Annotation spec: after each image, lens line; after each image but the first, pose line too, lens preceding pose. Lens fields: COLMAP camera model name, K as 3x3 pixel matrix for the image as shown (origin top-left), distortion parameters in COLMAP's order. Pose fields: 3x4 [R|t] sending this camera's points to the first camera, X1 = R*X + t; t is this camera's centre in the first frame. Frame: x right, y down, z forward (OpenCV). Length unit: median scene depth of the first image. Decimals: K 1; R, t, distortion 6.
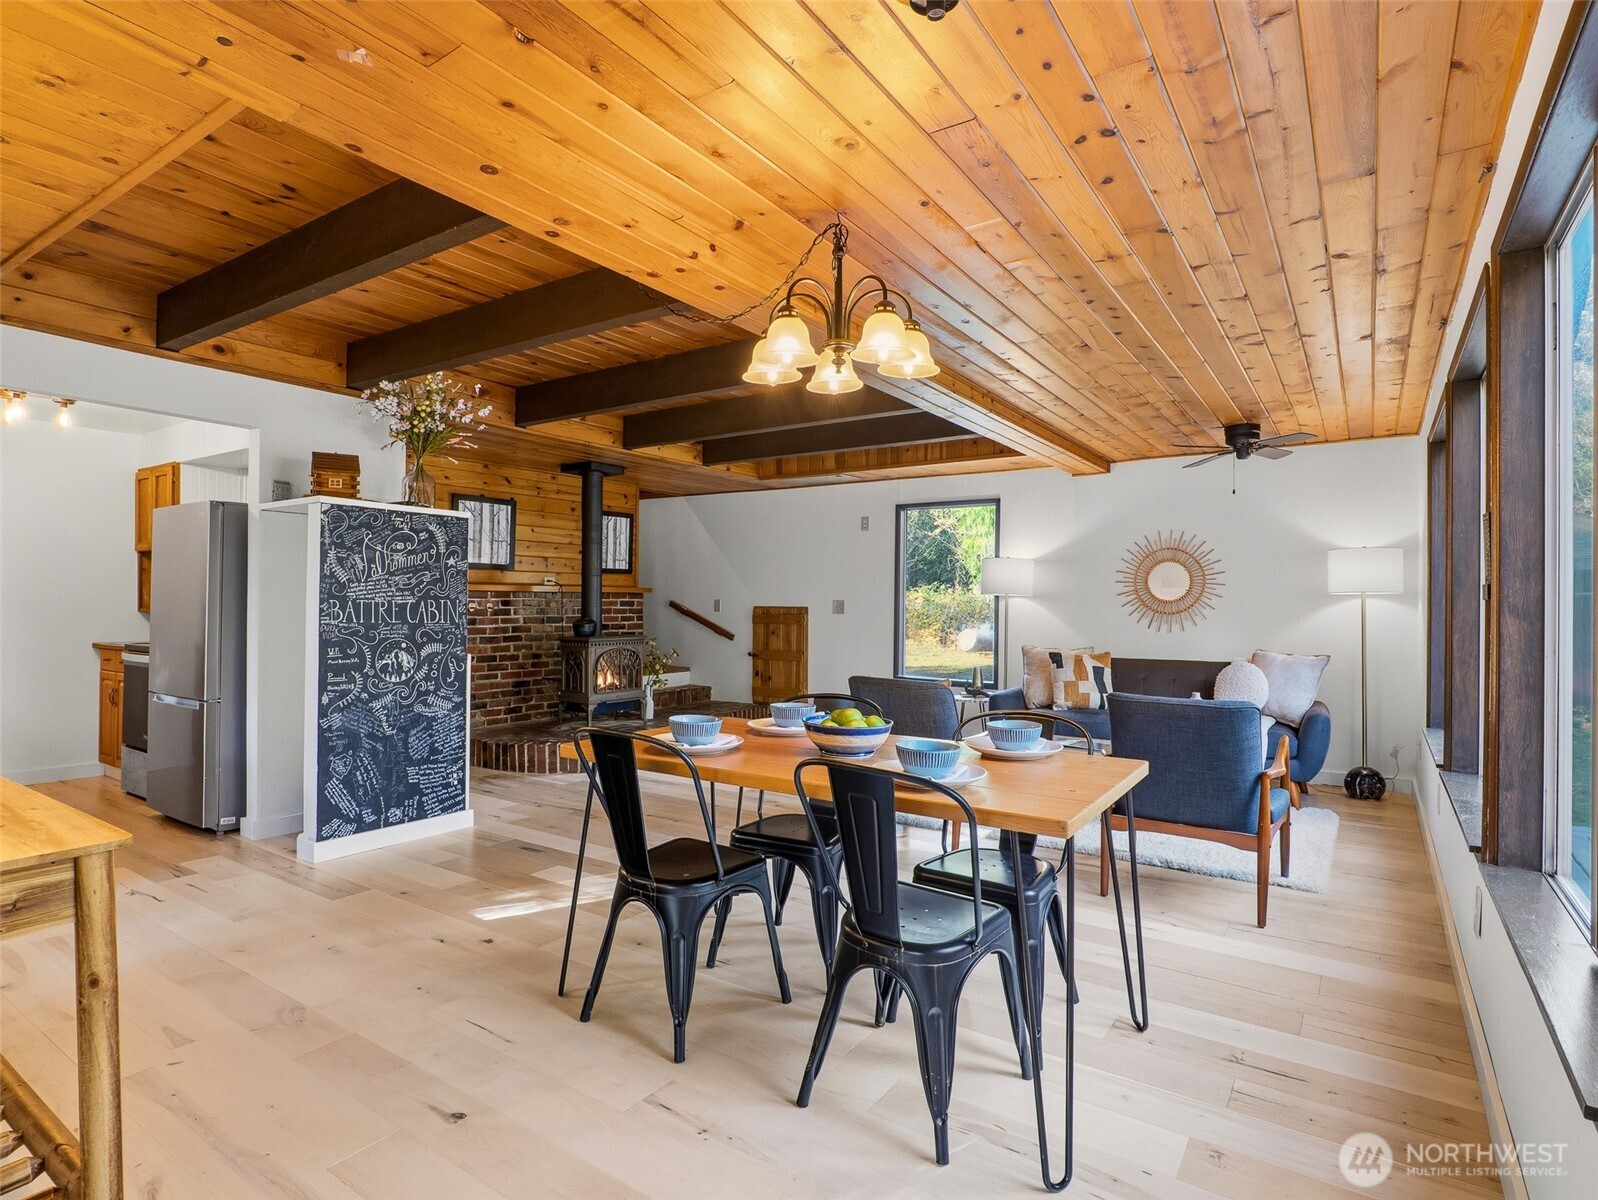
lens RADIAL K [[873.4, 0, 799.0], [0, 873.4, 600.0], [0, 0, 1]] dist [-0.001323, -0.000124]
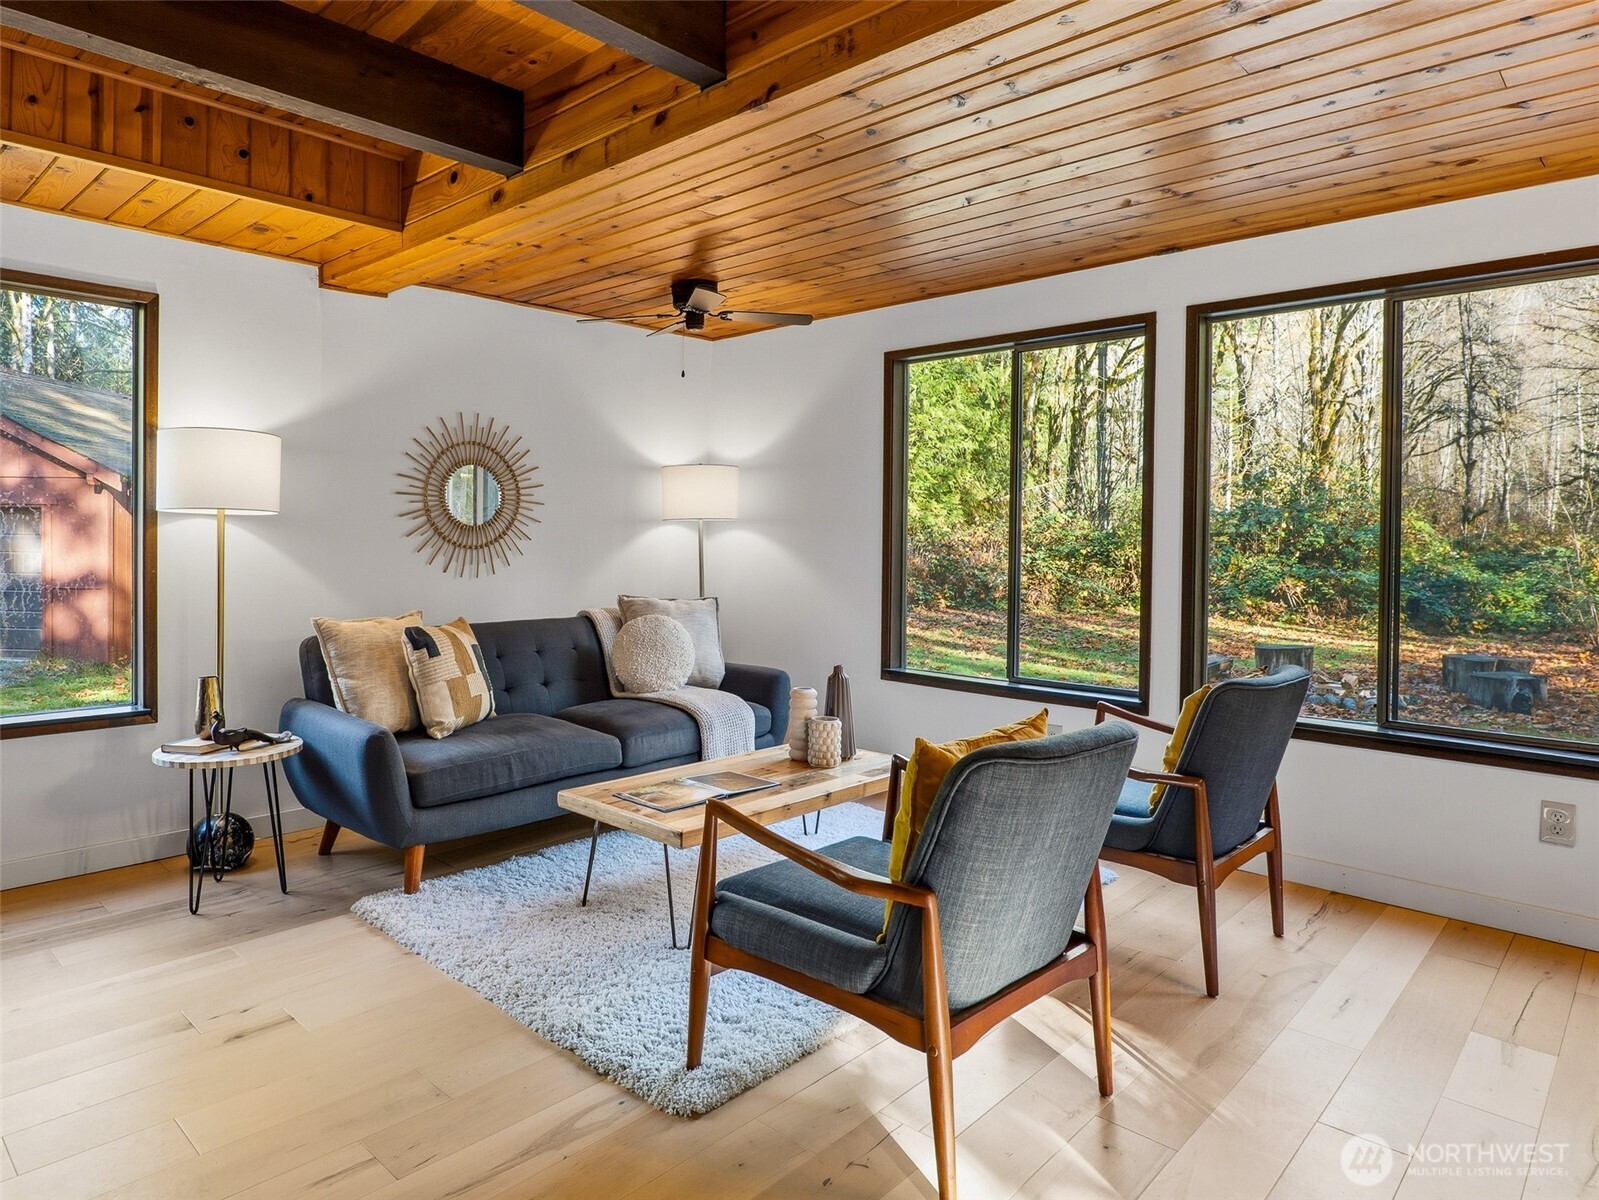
lens RADIAL K [[973.4, 0, 795.4], [0, 973.4, 547.8], [0, 0, 1]] dist [-0.004339, -0.001329]
pose [[0.172849, -0.019534, 0.984755, -0.223538], [-0.011003, 0.999703, 0.021762, -0.001753], [-0.984887, -0.014597, 0.172583, 0.659624]]
